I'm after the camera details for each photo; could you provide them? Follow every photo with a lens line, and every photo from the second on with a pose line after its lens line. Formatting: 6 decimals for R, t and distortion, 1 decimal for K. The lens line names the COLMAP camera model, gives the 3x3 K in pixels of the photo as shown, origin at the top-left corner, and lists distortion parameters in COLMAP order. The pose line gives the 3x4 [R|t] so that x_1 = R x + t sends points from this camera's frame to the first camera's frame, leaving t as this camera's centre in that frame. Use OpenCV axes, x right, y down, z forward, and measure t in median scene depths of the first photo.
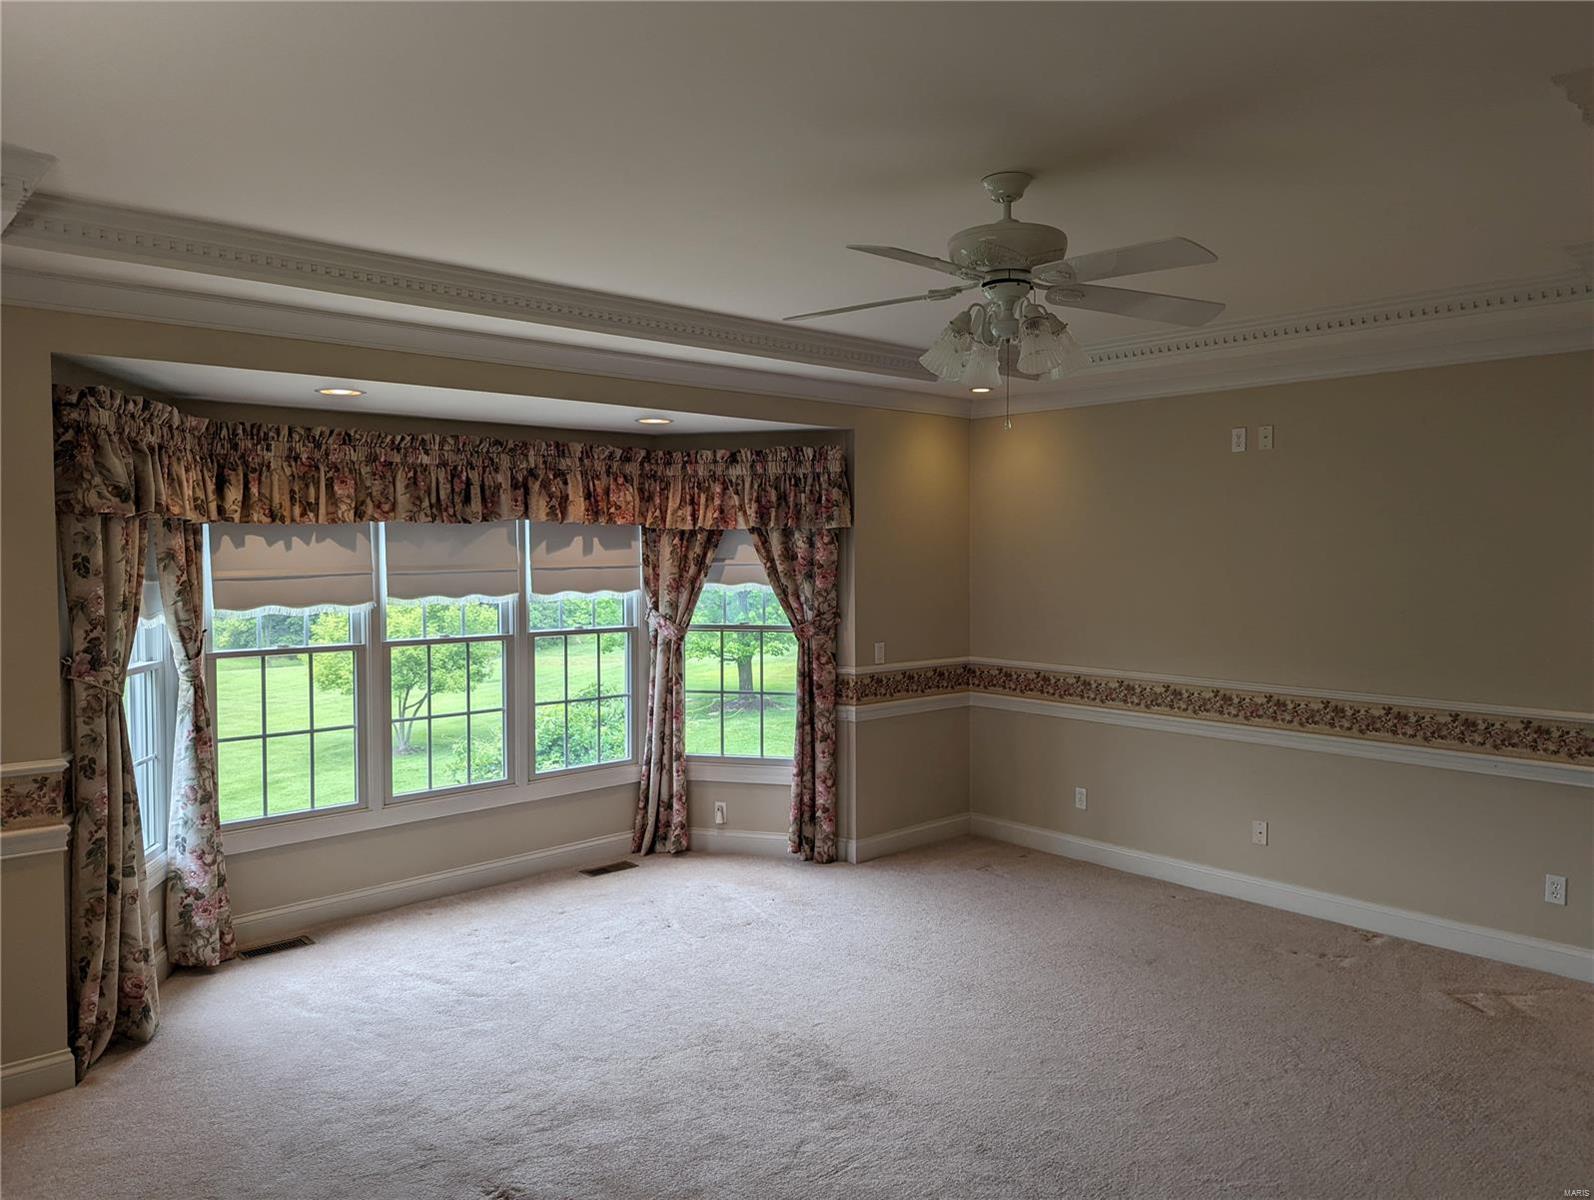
lens RADIAL K [[1123.1, 0, 797.0], [0, 1123.1, 594.5], [0, 0, 1]] dist [0.012848, -0.019448]
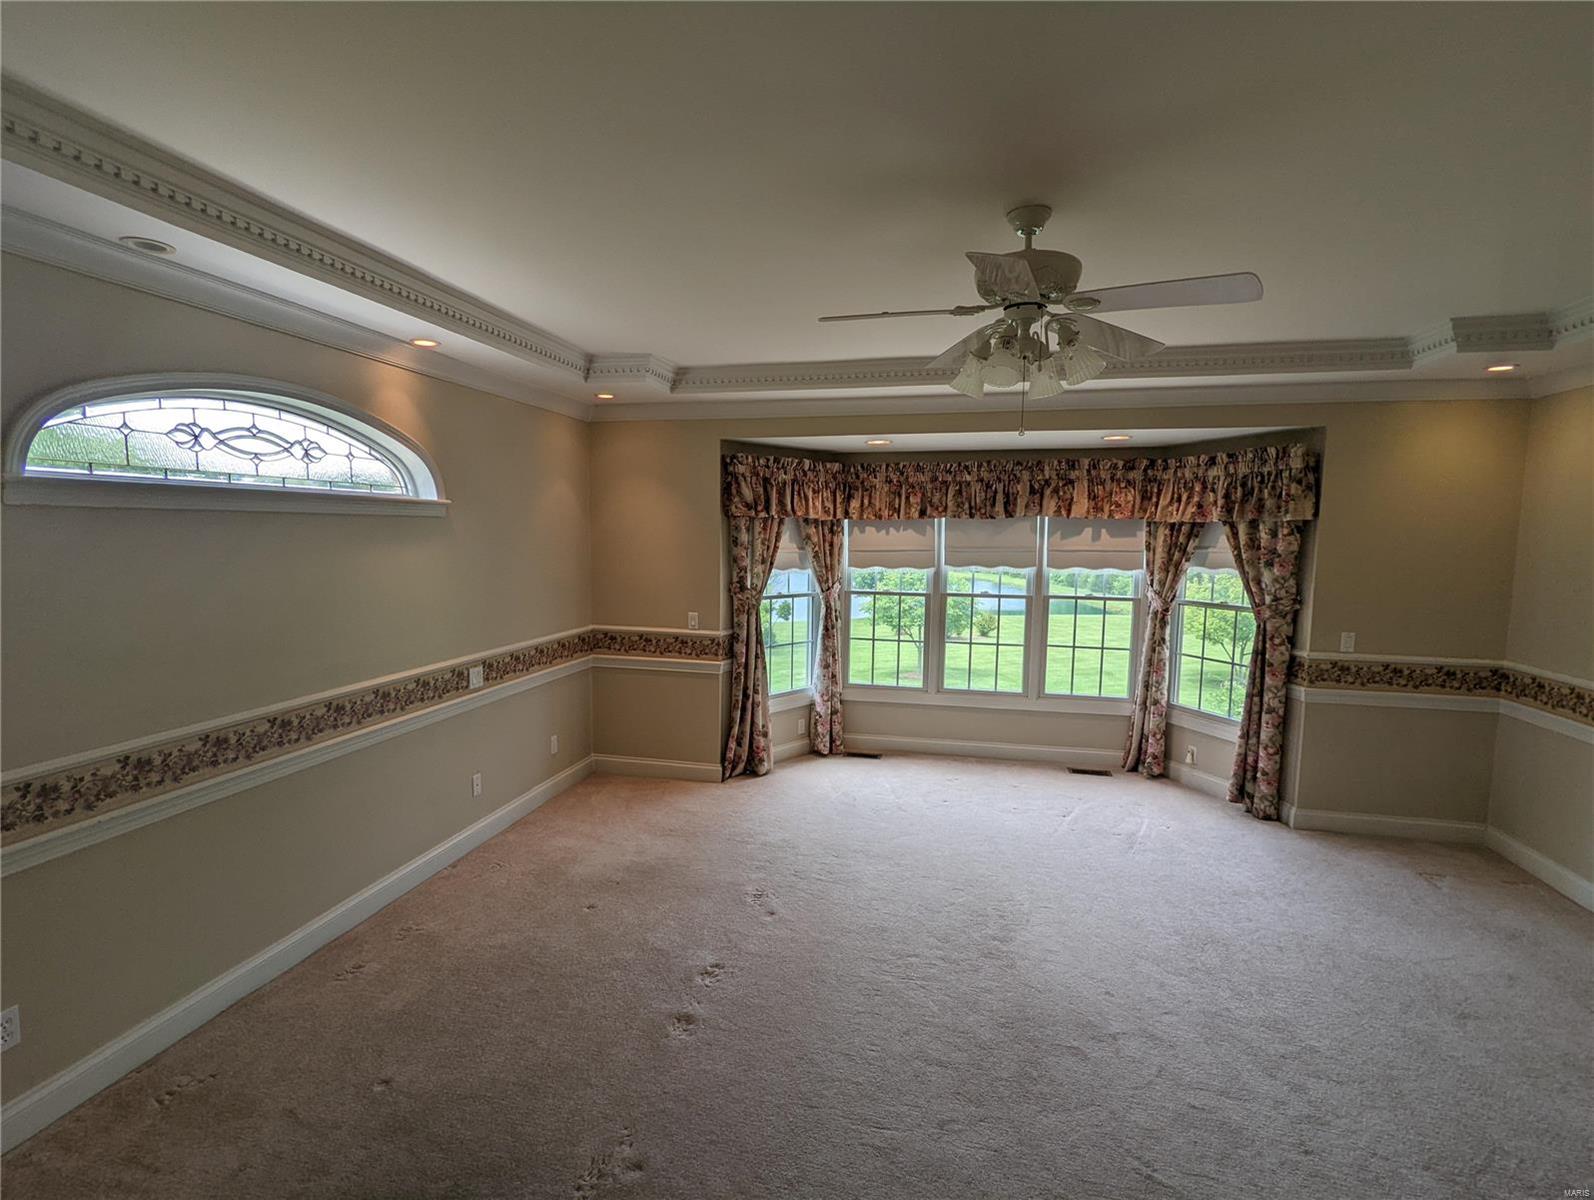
lens RADIAL K [[741.9, 0, 782.9], [0, 741.9, 625.0], [0, 0, 1]] dist [-0.011650, -0.000561]
pose [[0.553854, 0.110367, -0.825267, 0.358159], [-0.044492, 0.993683, 0.103031, -0.010723], [0.831424, -0.020346, 0.555265, 0.194648]]
